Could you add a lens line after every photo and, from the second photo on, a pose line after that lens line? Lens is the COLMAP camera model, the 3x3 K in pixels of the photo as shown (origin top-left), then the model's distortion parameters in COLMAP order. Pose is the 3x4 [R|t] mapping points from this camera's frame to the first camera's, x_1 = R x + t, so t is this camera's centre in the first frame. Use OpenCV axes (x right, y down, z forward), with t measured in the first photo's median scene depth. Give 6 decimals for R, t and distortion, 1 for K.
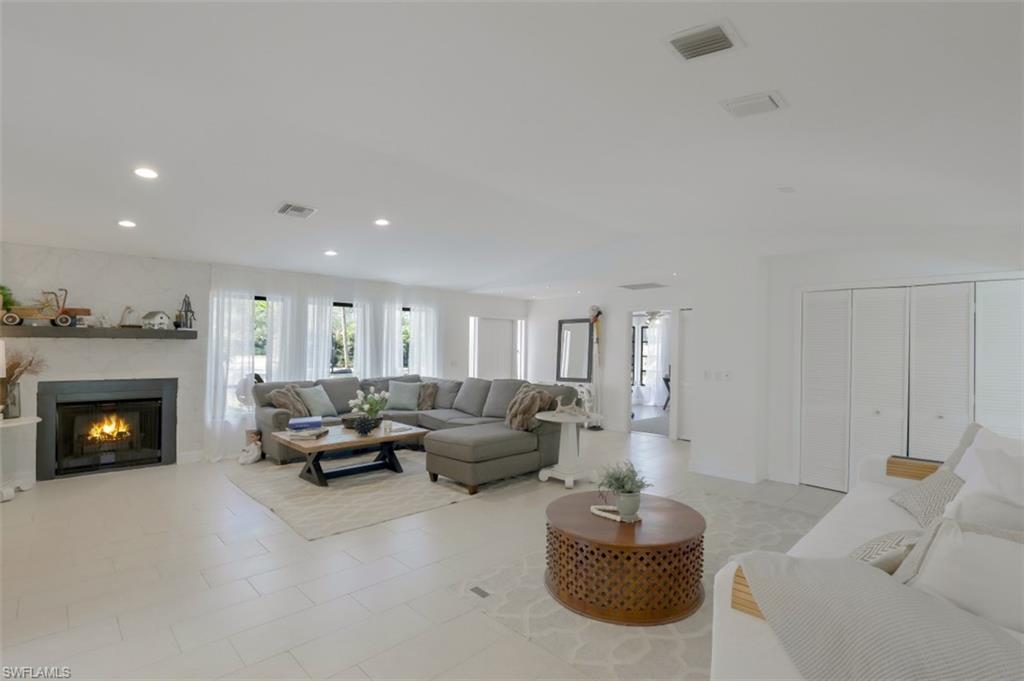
lens RADIAL K [[480.4, 0, 522.0], [0, 480.4, 345.5], [0, 0, 1]] dist [-0.039124, 0.005794]
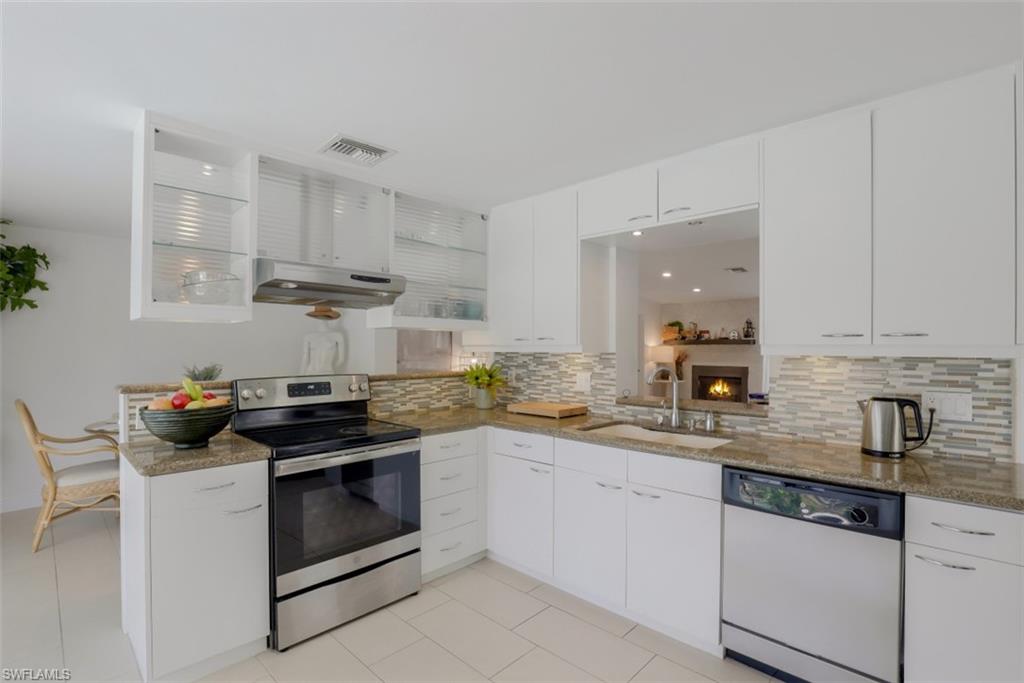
lens RADIAL K [[480.4, 0, 538.8], [0, 480.4, 343.1], [0, 0, 1]] dist [-0.039124, 0.005794]
pose [[0.040673, -0.020886, -0.998954, 1.056817], [0.007411, 0.999760, -0.020601, 0.014073], [0.999145, -0.006566, 0.040818, 0.169431]]
